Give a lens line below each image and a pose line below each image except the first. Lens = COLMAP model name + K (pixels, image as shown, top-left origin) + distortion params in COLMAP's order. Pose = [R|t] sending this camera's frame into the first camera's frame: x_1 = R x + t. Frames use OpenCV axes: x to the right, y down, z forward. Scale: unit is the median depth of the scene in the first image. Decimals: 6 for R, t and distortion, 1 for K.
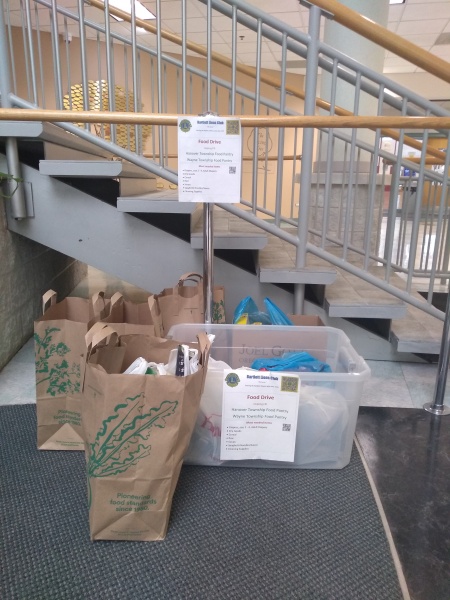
lens RADIAL K [[466.2, 0, 225.0], [0, 466.2, 300.0], [0, 0, 1]] dist [0.034291, -0.003663]
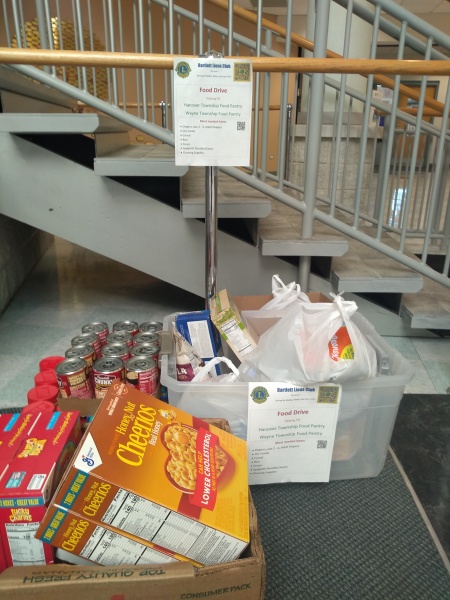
lens RADIAL K [[471.2, 0, 225.0], [0, 471.2, 300.0], [0, 0, 1]] dist [0.003514, -0.001042]
pose [[0.997269, -0.026722, 0.068854, -0.067914], [0.019925, 0.995028, 0.097585, -0.049075], [-0.071119, -0.095947, 0.992842, 0.134031]]
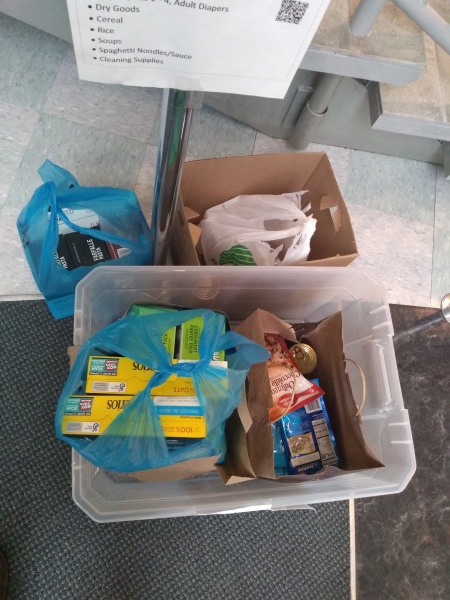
lens RADIAL K [[471.2, 0, 225.0], [0, 471.2, 300.0], [0, 0, 1]] dist [0.003514, -0.001042]
pose [[0.983285, 0.009046, 0.181851, -0.056240], [-0.160568, 0.513979, 0.842641, -0.357045], [-0.085845, -0.857755, 0.506840, 0.652285]]
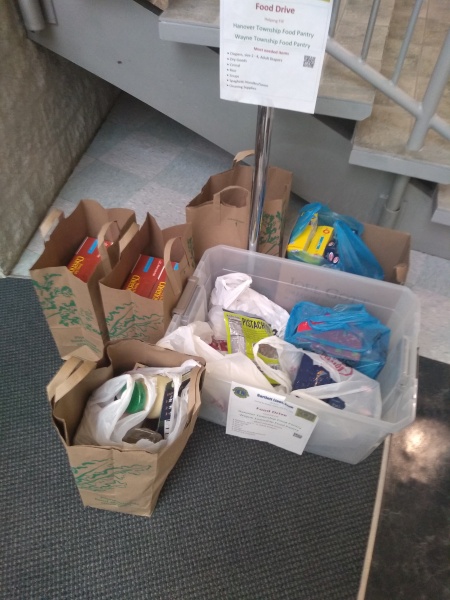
lens RADIAL K [[471.2, 0, 225.0], [0, 471.2, 300.0], [0, 0, 1]] dist [0.003514, -0.001042]
pose [[0.962776, 0.212811, -0.166654, 0.067881], [-0.074618, 0.801847, 0.592853, -0.335832], [0.259797, -0.558349, 0.787878, 0.293296]]
